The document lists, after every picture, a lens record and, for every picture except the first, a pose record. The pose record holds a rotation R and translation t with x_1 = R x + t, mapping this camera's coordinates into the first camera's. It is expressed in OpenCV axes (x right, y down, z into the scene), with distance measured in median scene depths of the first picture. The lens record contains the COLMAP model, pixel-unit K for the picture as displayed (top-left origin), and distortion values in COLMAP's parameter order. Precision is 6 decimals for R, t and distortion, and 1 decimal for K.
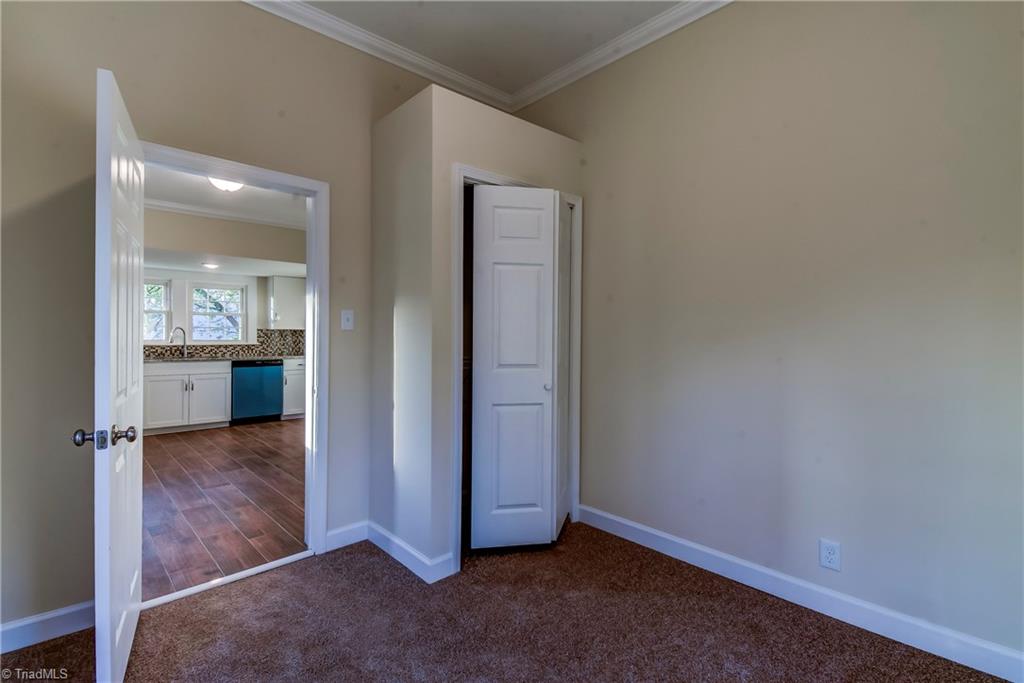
lens RADIAL K [[472.8, 0, 516.7], [0, 472.8, 337.3], [0, 0, 1]] dist [0.022427, -0.016808]
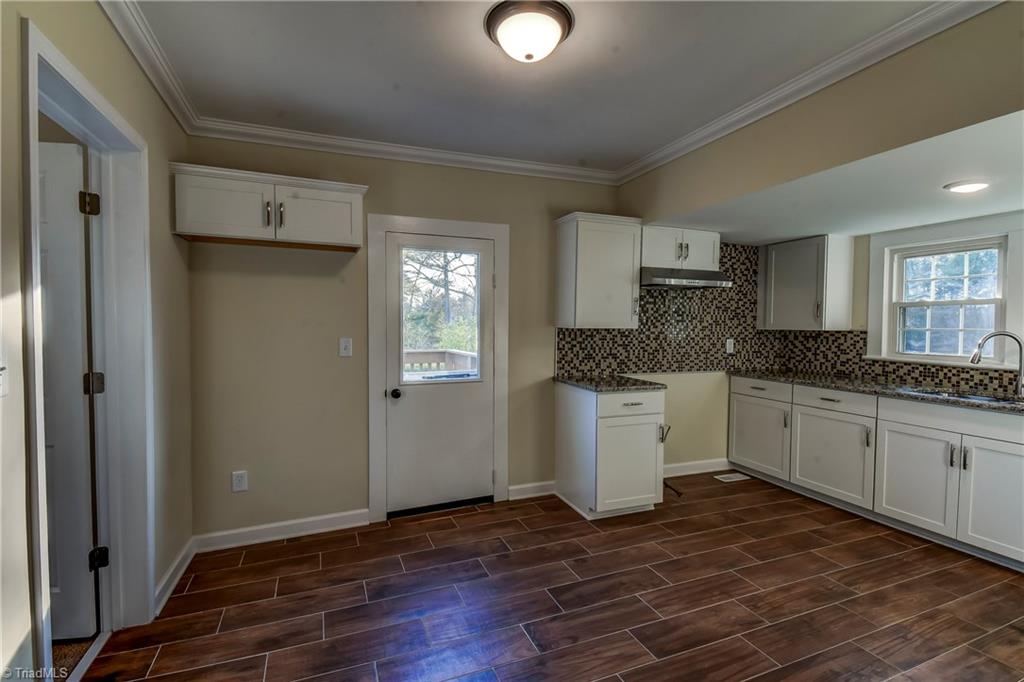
lens RADIAL K [[472.8, 0, 512.6], [0, 472.8, 342.7], [0, 0, 1]] dist [0.022427, -0.016808]
pose [[-0.382290, 0.026847, -0.923652, -0.079534], [-0.009548, 0.999410, 0.033001, -0.020402], [0.923993, 0.021435, -0.381808, 0.685511]]
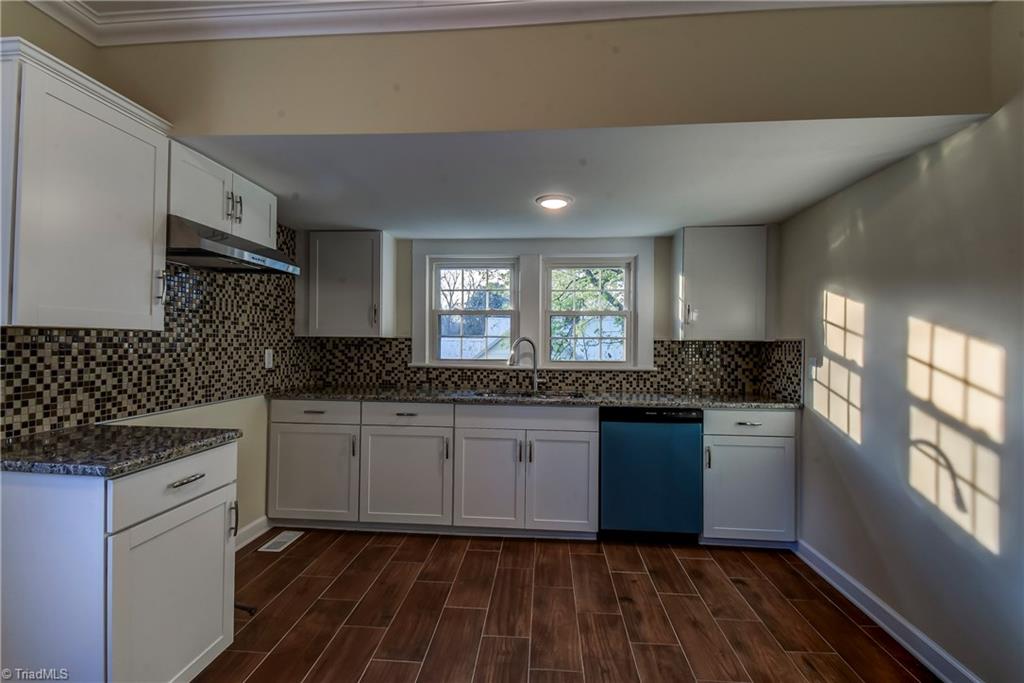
lens RADIAL K [[472.8, 0, 509.6], [0, 472.8, 339.9], [0, 0, 1]] dist [0.022427, -0.016808]
pose [[0.661398, -0.002530, -0.750031, -0.282492], [-0.005931, 0.999945, -0.008603, -0.013211], [0.750012, 0.010138, 0.661347, 0.578270]]
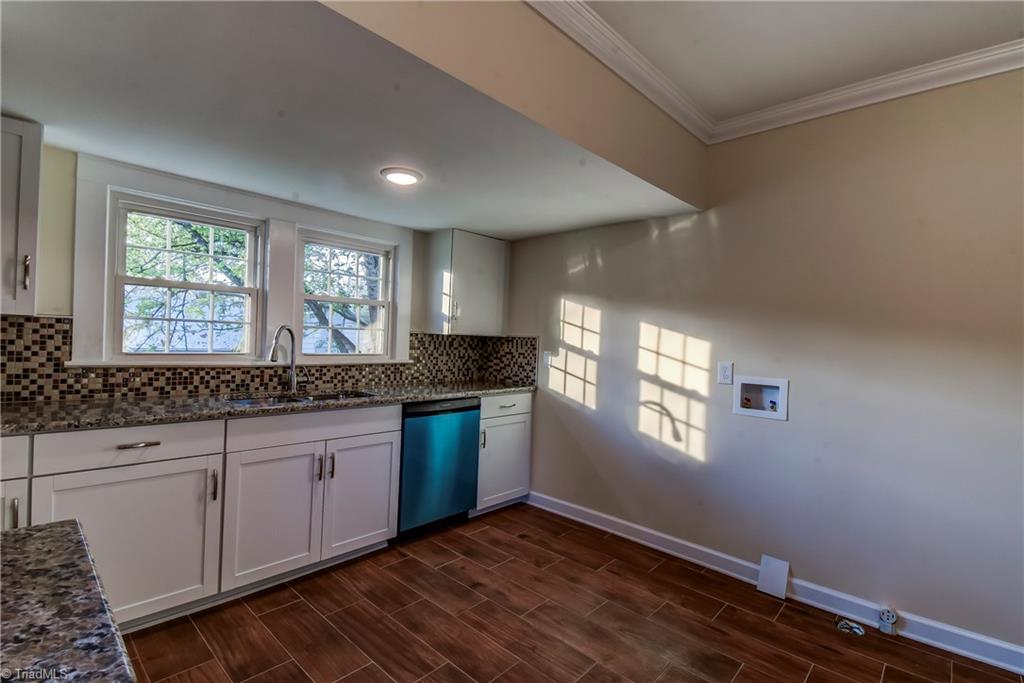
lens RADIAL K [[472.8, 0, 507.4], [0, 472.8, 339.5], [0, 0, 1]] dist [0.022427, -0.016808]
pose [[0.998777, 0.020733, 0.044892, -0.489726], [-0.020320, 0.999747, -0.009644, -0.007796], [-0.045081, 0.008720, 0.998945, 0.514044]]
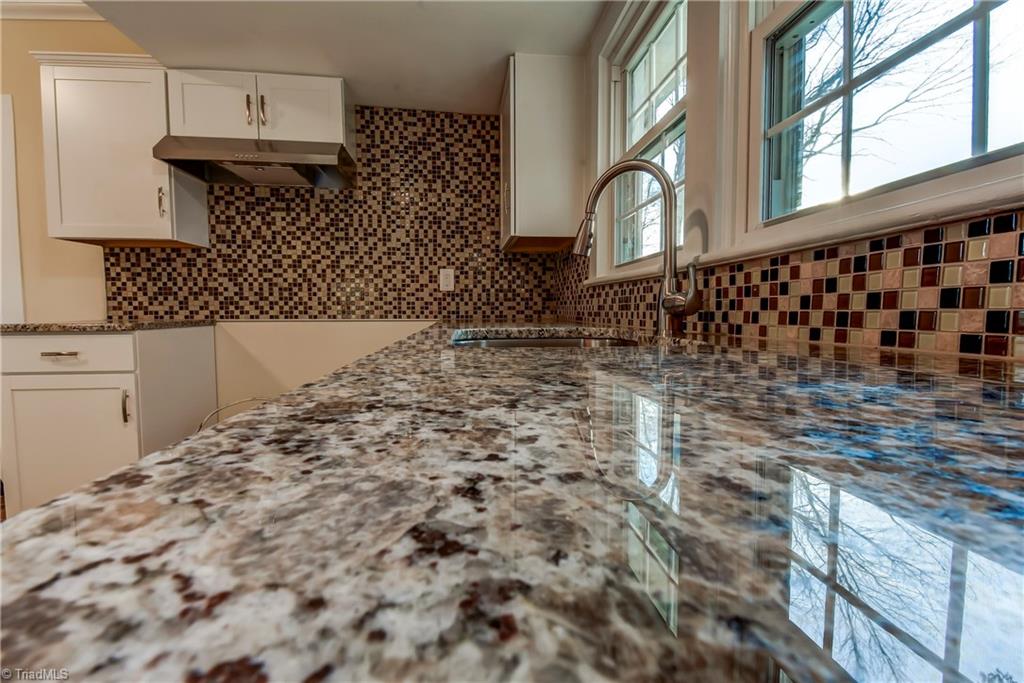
lens RADIAL K [[472.8, 0, 513.7], [0, 472.8, 337.9], [0, 0, 1]] dist [0.022427, -0.016808]
pose [[-0.607706, 0.039451, -0.793181, -0.510396], [-0.001257, 0.998716, 0.050637, 0.032153], [0.794161, 0.031770, -0.606877, 1.007904]]
